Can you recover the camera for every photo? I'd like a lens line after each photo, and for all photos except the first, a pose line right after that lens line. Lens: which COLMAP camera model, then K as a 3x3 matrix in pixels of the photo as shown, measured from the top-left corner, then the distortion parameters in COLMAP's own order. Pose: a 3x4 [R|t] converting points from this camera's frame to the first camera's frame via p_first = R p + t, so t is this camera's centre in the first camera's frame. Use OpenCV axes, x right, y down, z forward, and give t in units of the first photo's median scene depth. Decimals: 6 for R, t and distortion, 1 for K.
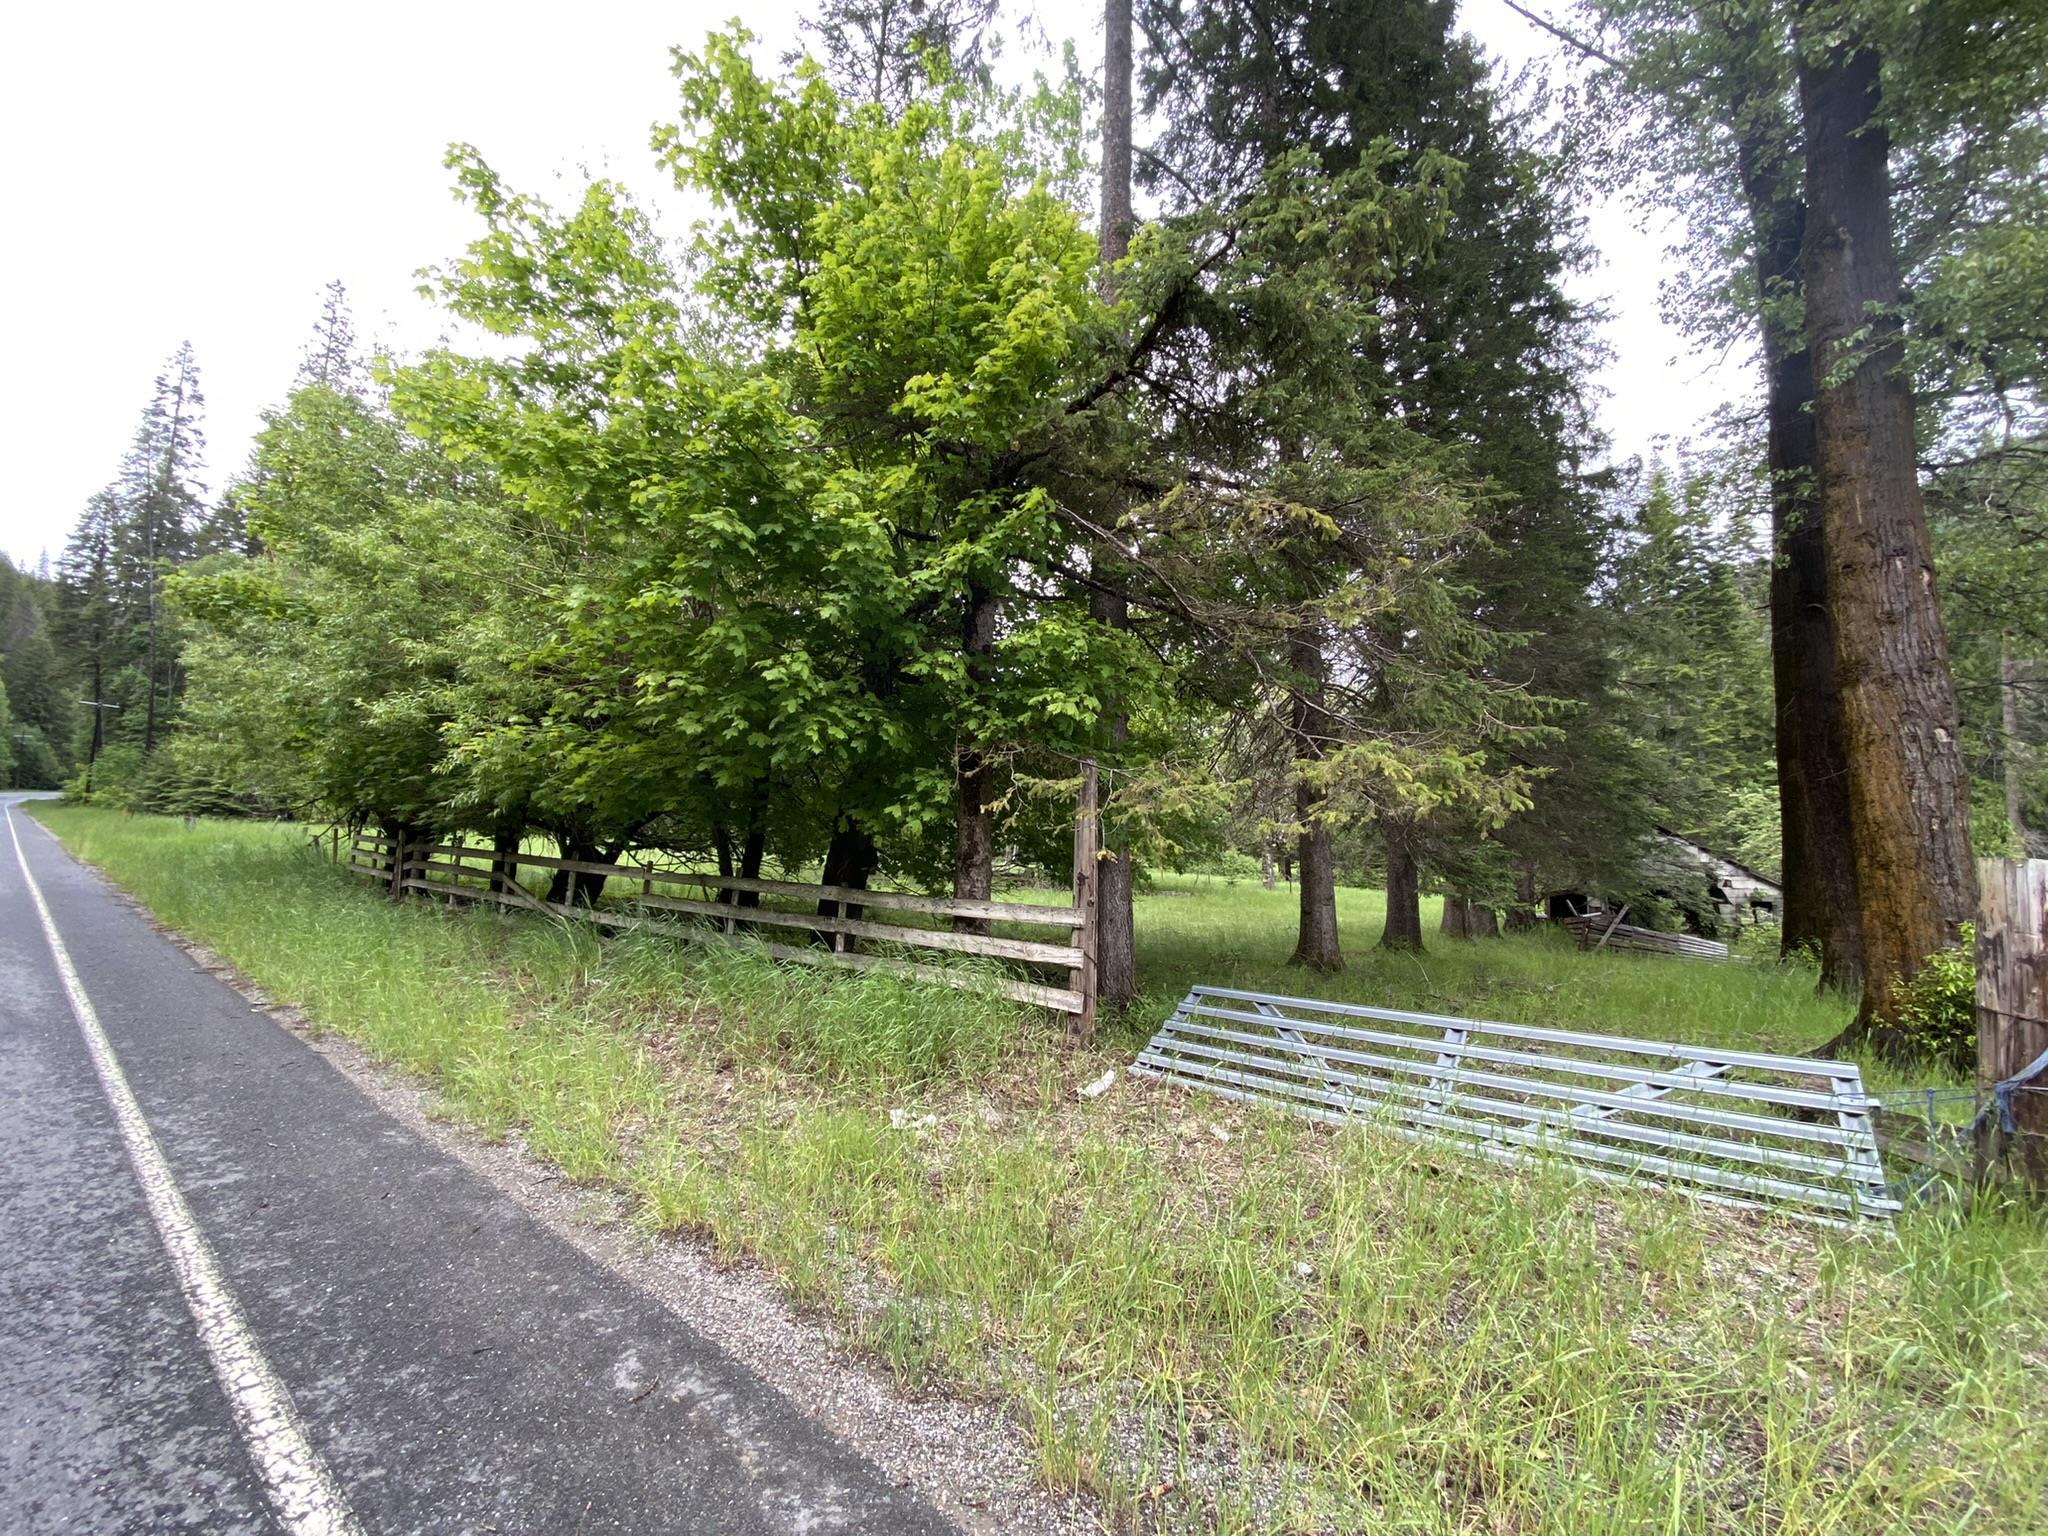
lens RADIAL K [[832.9, 0, 1021.1], [0, 832.9, 772.2], [0, 0, 1]] dist [0.000165, -0.011035]
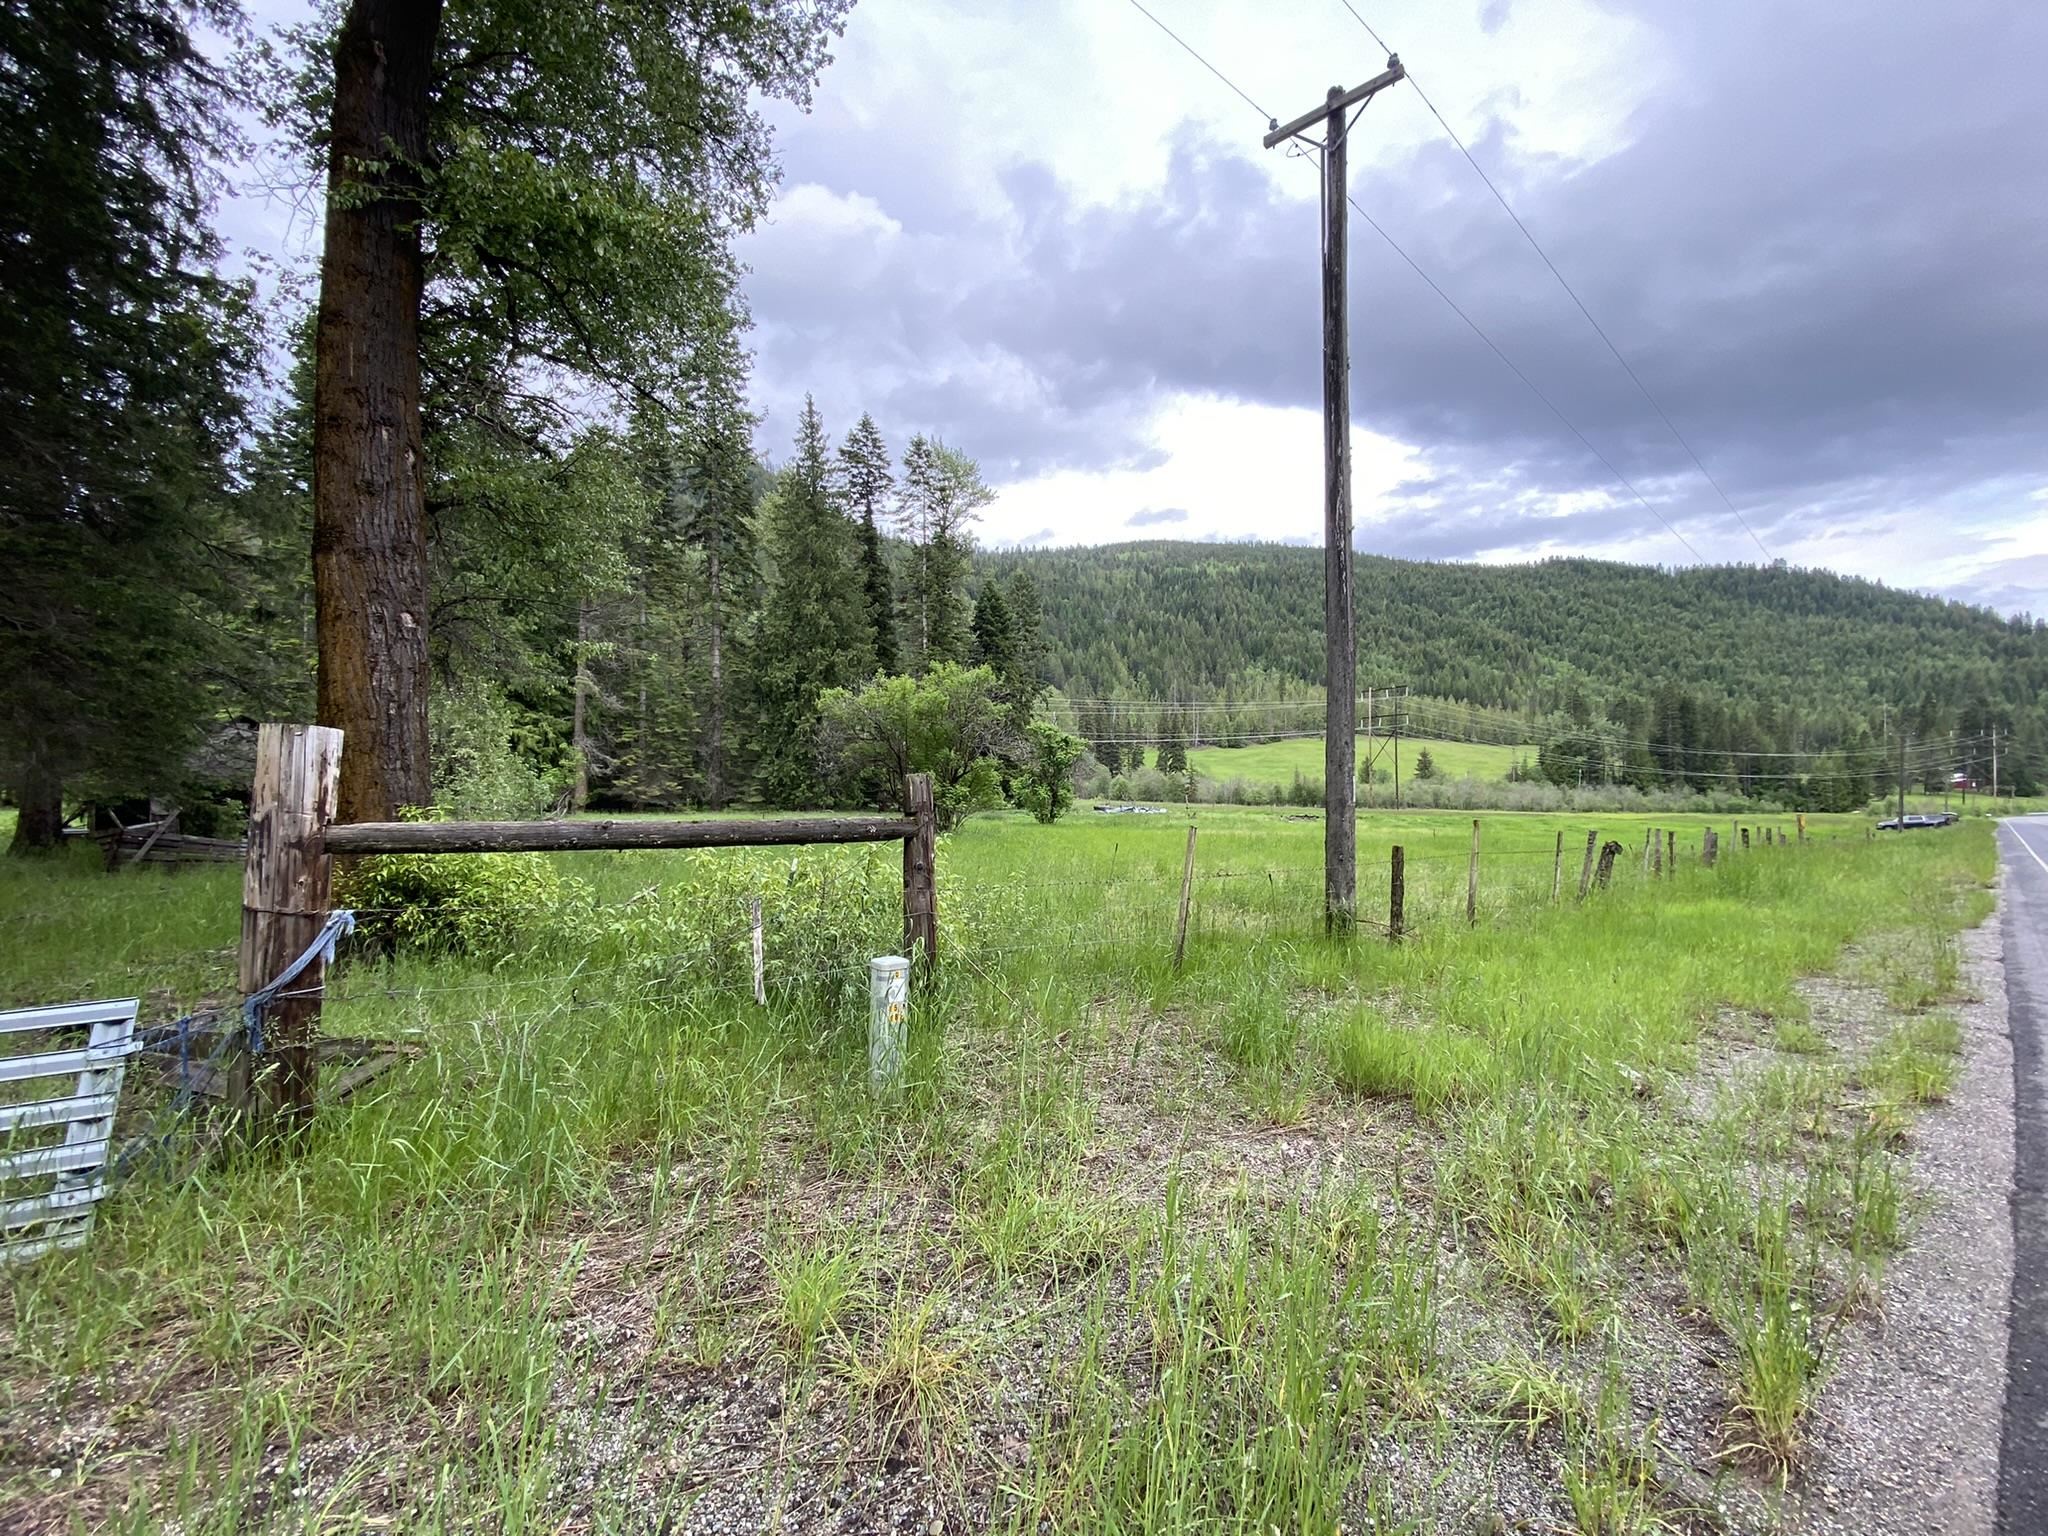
lens RADIAL K [[813.3, 0, 1024.0], [0, 813.3, 768.0], [0, 0, 1]] dist [0.053633, -0.045573]
pose [[0.212148, -0.017292, 0.977085, 0.319852], [-0.092091, 0.995040, 0.037605, 0.028532], [-0.972889, -0.097959, 0.209503, 0.048553]]
